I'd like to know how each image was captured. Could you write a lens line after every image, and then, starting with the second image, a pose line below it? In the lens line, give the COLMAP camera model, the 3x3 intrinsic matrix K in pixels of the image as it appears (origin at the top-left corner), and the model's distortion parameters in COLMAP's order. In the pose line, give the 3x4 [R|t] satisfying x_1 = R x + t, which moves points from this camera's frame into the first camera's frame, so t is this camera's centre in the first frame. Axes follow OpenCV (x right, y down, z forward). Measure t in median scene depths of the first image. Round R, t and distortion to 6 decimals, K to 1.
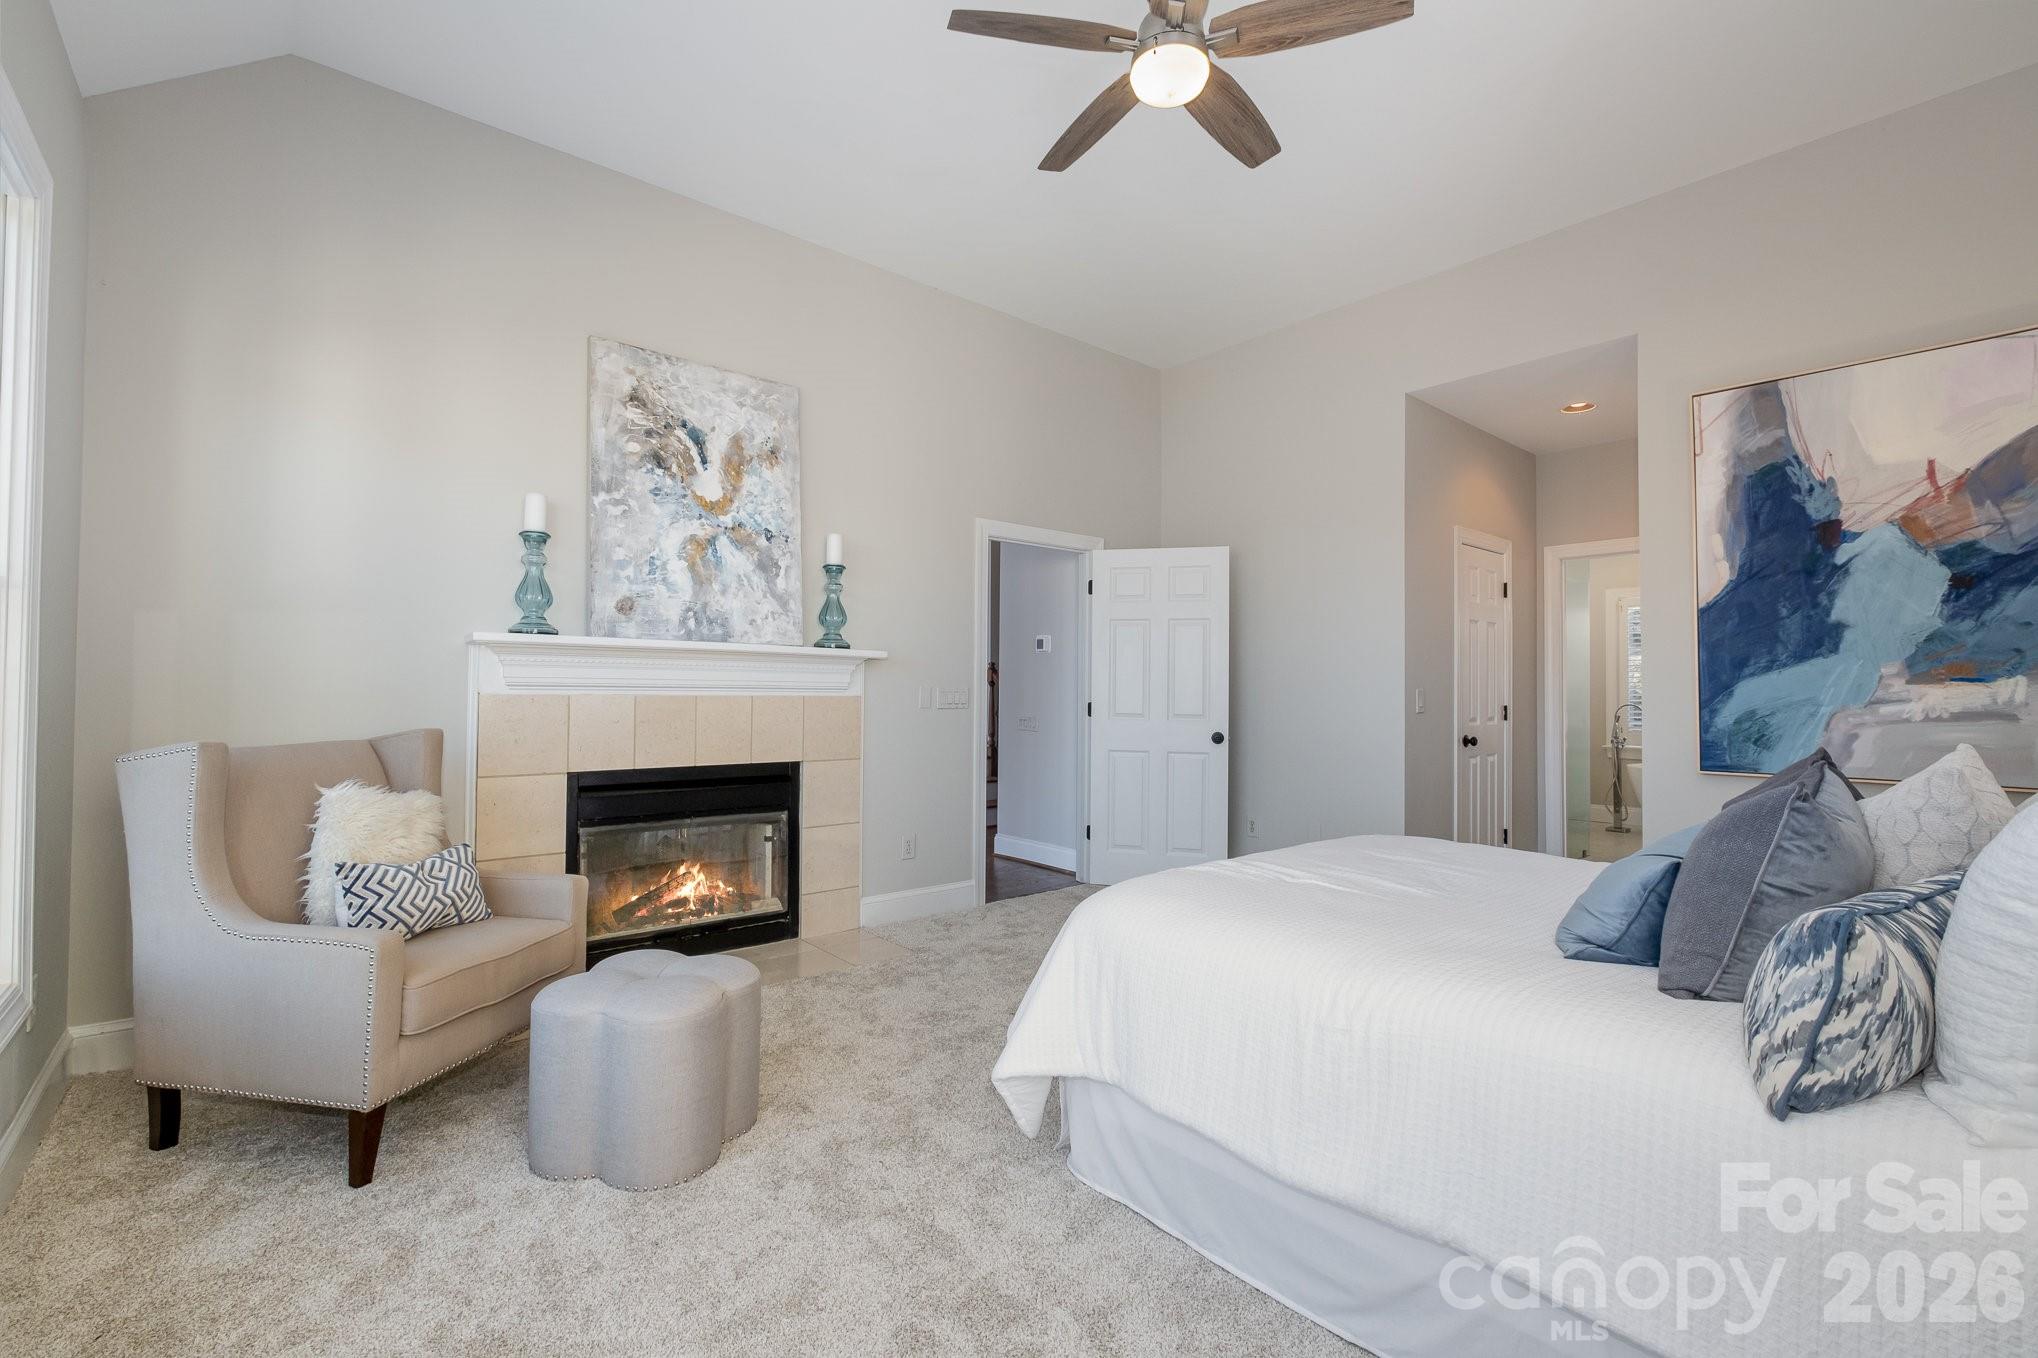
lens RADIAL K [[891.0, 0, 1020.2], [0, 891.0, 684.1], [0, 0, 1]] dist [0.000516, 0.000046]
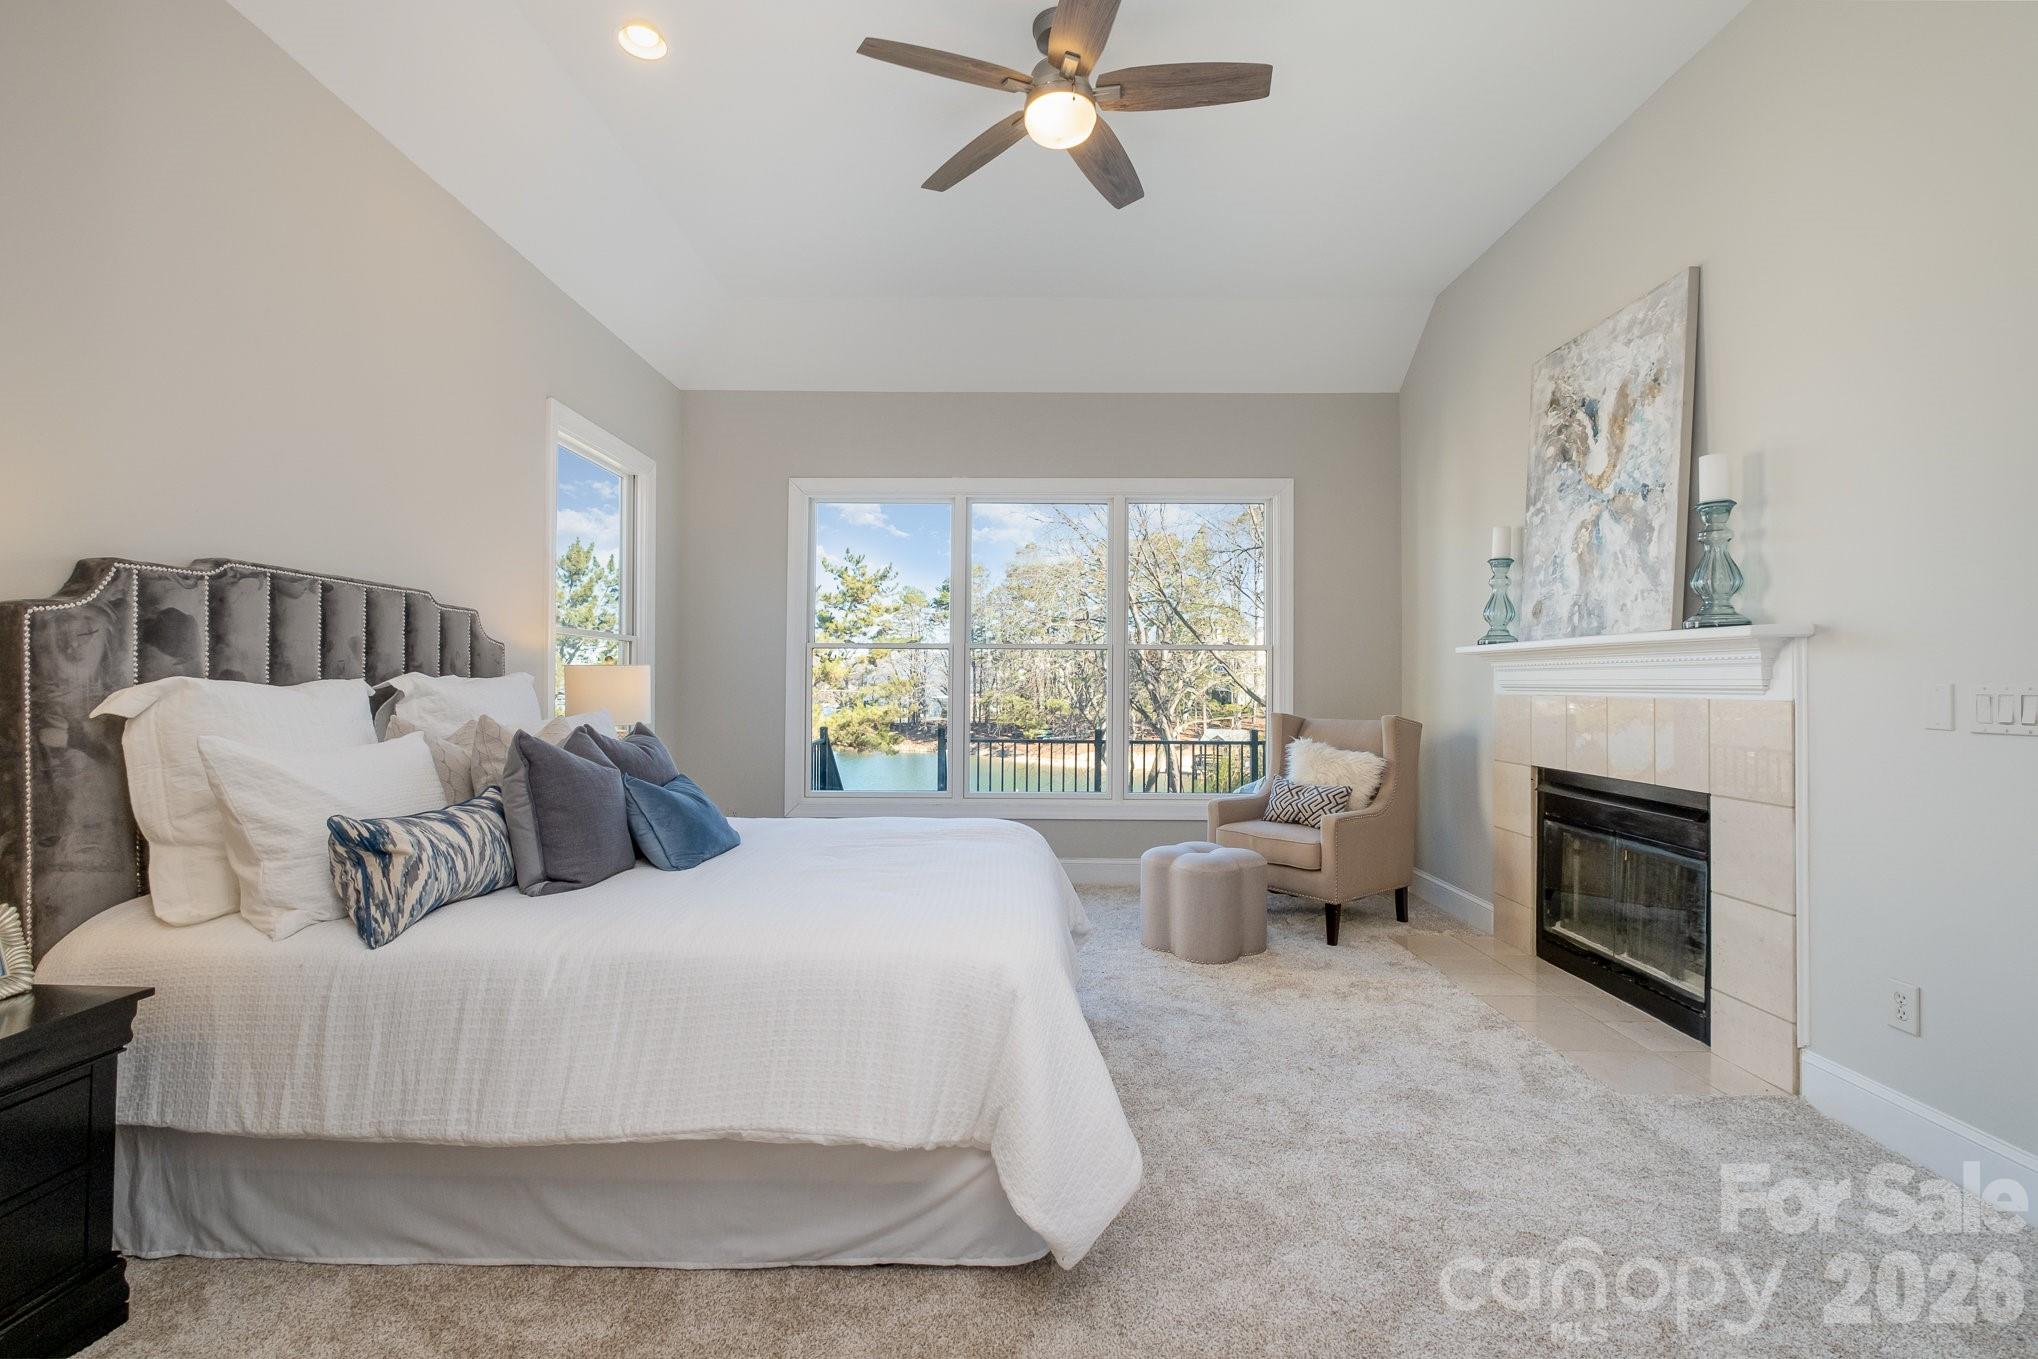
lens RADIAL K [[891.0, 0, 1020.2], [0, 891.0, 684.6], [0, 0, 1]] dist [0.000516, 0.000046]
pose [[-0.651103, -0.011387, -0.758904, 0.694954], [-0.004009, 0.999925, -0.011564, 0.013046], [0.758979, -0.004487, -0.651100, 1.149831]]
